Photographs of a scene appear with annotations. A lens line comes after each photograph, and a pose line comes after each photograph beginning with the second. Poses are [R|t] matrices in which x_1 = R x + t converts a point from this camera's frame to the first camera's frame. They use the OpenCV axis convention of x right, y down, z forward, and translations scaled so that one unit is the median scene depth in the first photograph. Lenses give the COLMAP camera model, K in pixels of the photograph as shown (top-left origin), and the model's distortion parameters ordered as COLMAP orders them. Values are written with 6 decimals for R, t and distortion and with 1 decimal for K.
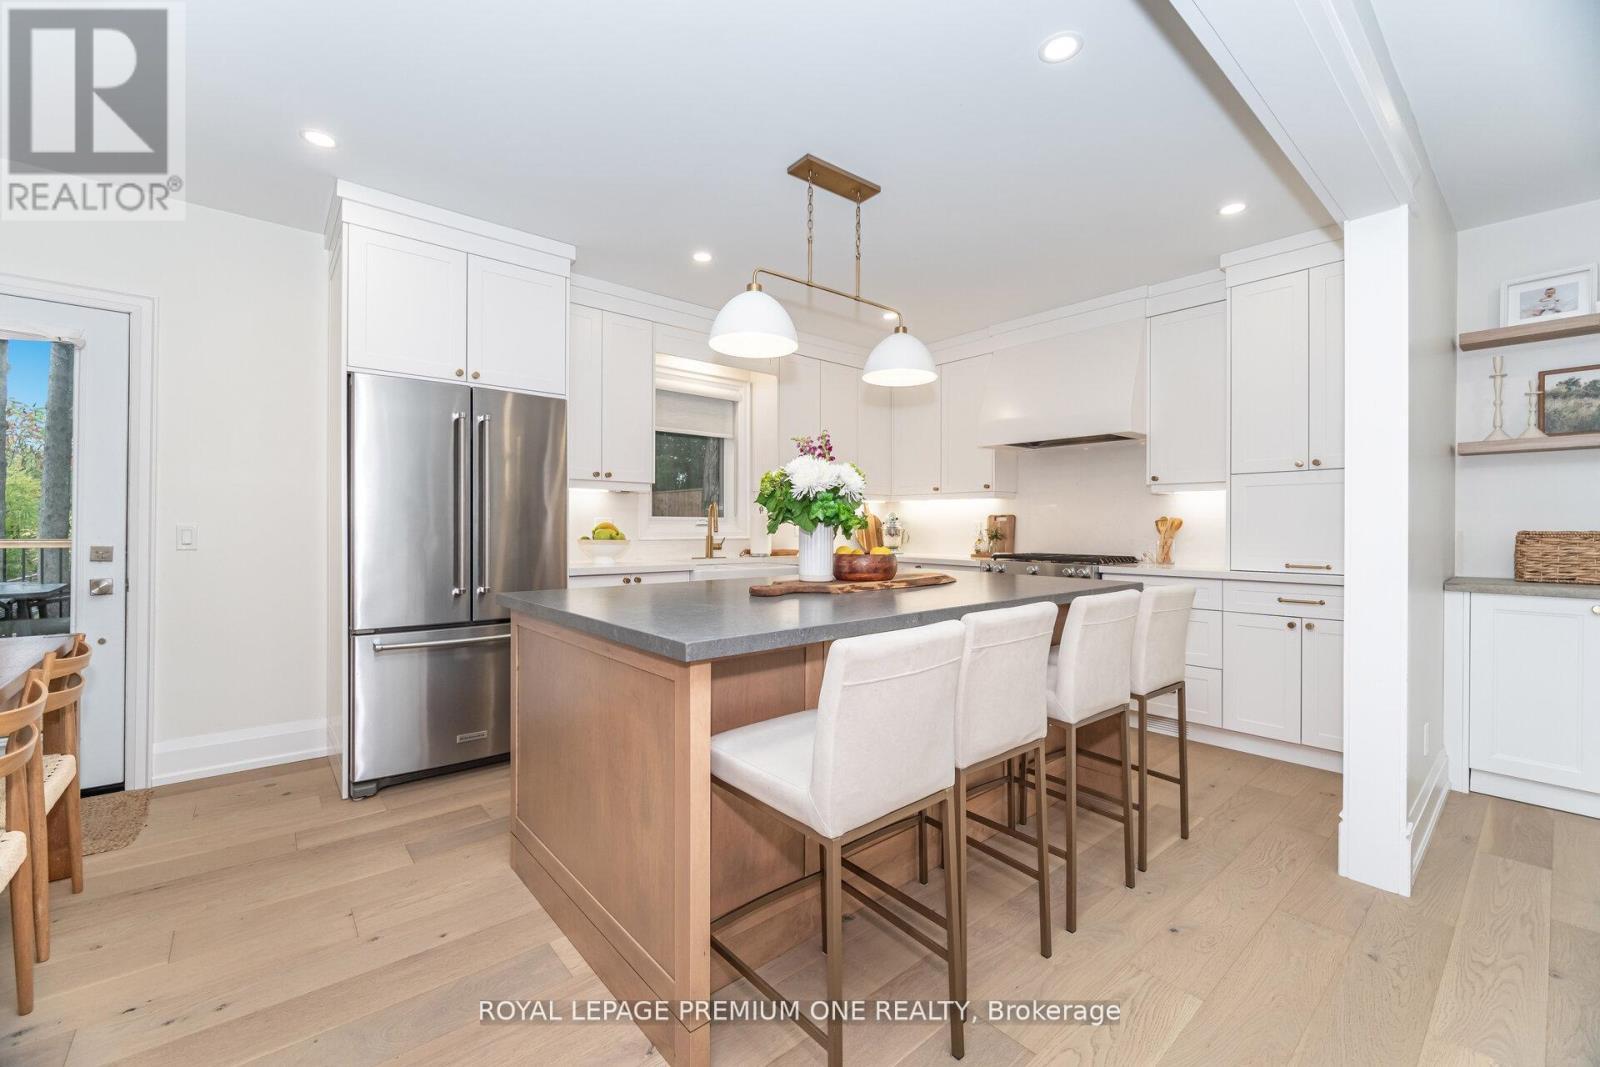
lens RADIAL K [[649.3, 0, 793.6], [0, 649.3, 529.9], [0, 0, 1]] dist [0.000811, 0.000138]
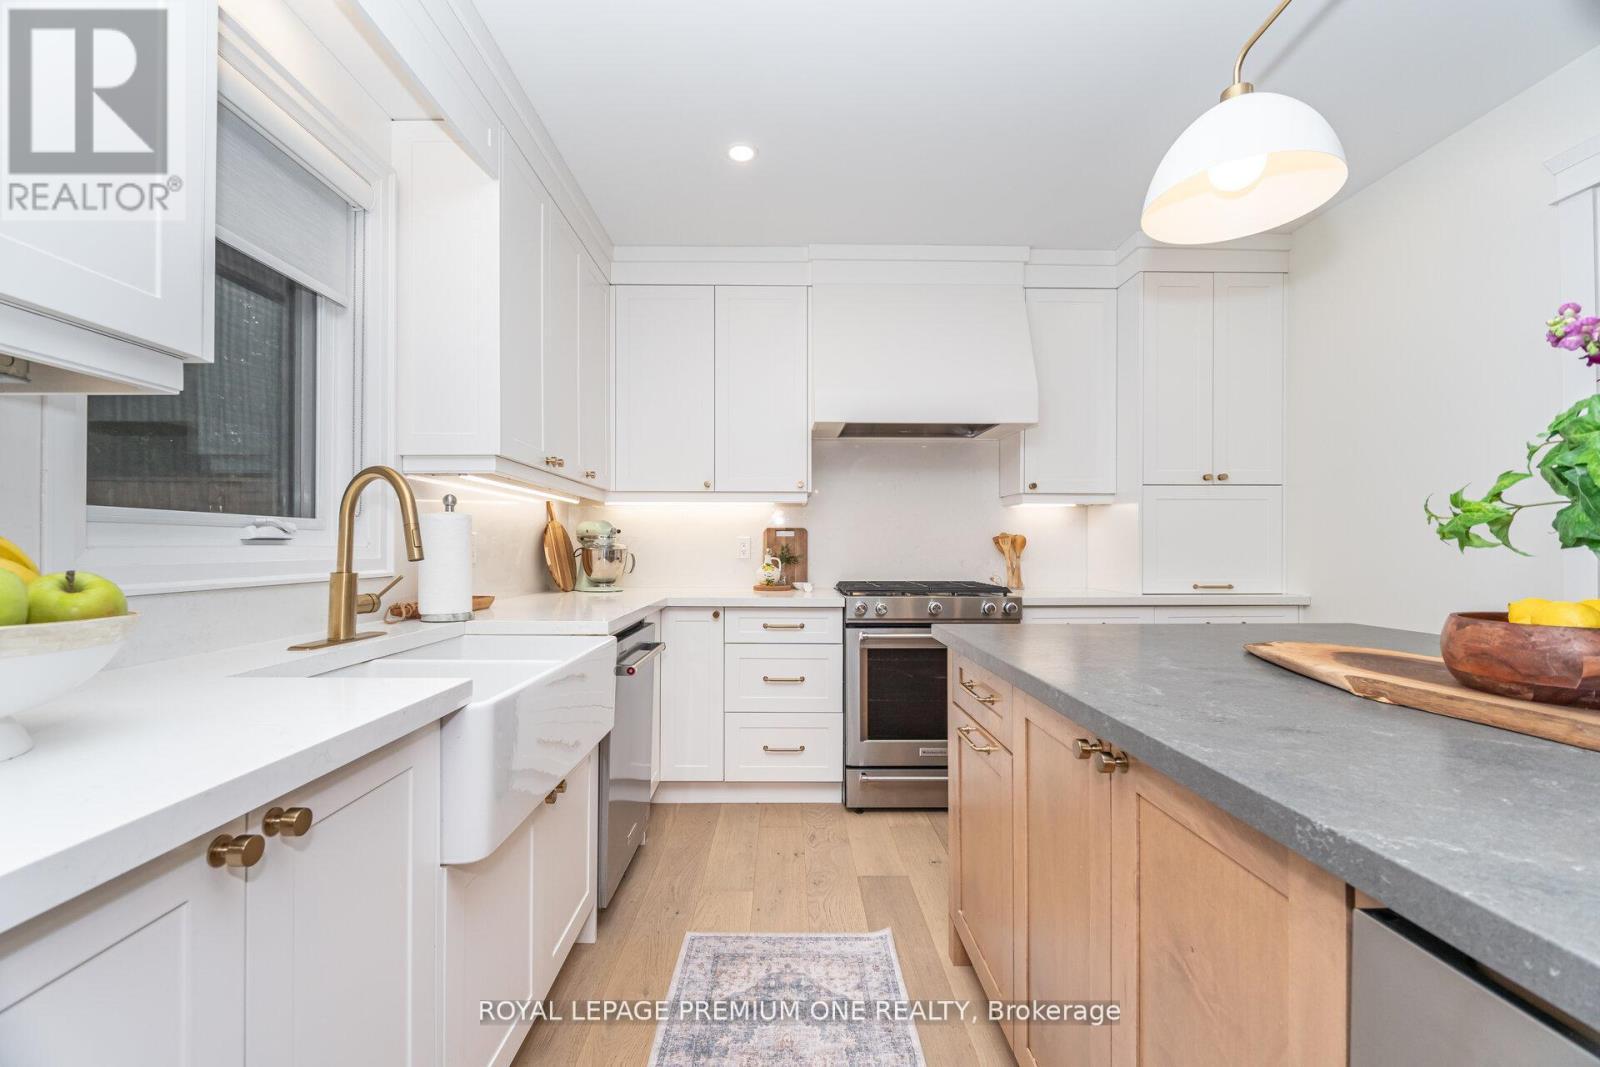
lens RADIAL K [[649.3, 0, 793.6], [0, 649.3, 529.9], [0, 0, 1]] dist [0.000811, 0.000138]
pose [[0.636894, 0.018402, 0.770731, -0.233793], [0.003961, 0.999624, -0.027140, -0.001834], [-0.770941, 0.020338, 0.636582, 0.628264]]
